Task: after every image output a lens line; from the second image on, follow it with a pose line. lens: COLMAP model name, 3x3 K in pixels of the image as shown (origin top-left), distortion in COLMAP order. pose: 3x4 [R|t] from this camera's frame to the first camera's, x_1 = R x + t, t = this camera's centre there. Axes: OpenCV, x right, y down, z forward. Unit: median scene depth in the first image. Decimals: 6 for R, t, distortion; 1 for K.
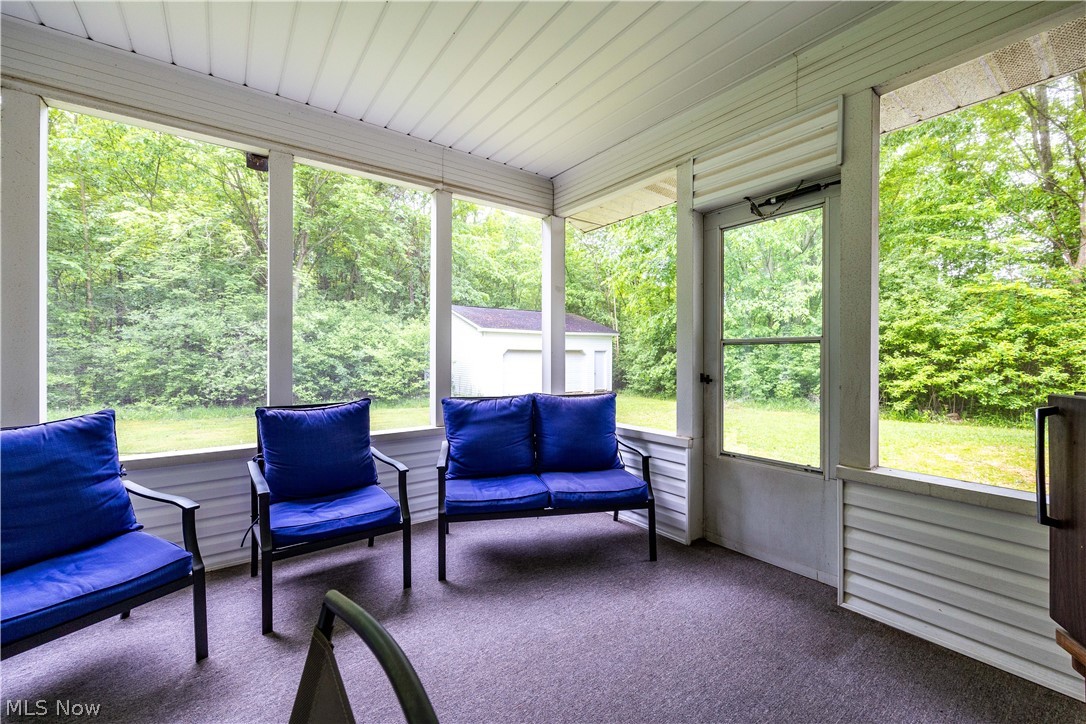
lens RADIAL K [[438.3, 0, 553.0], [0, 438.3, 356.1], [0, 0, 1]] dist [0.000053, -0.000040]
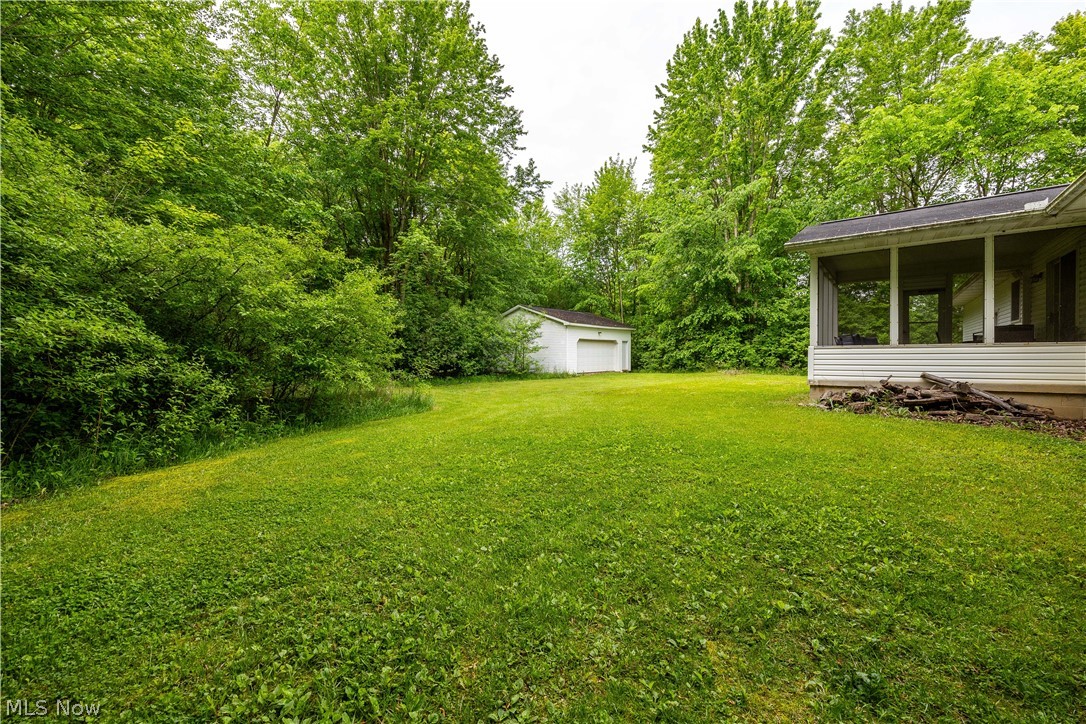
lens RADIAL K [[438.3, 0, 553.0], [0, 438.3, 356.1], [0, 0, 1]] dist [0.000053, -0.000040]
pose [[0.960470, -0.002992, 0.278369, -0.594523], [0.003072, 0.999995, 0.000151, 0.040205], [-0.278368, 0.000710, 0.960474, -0.303251]]
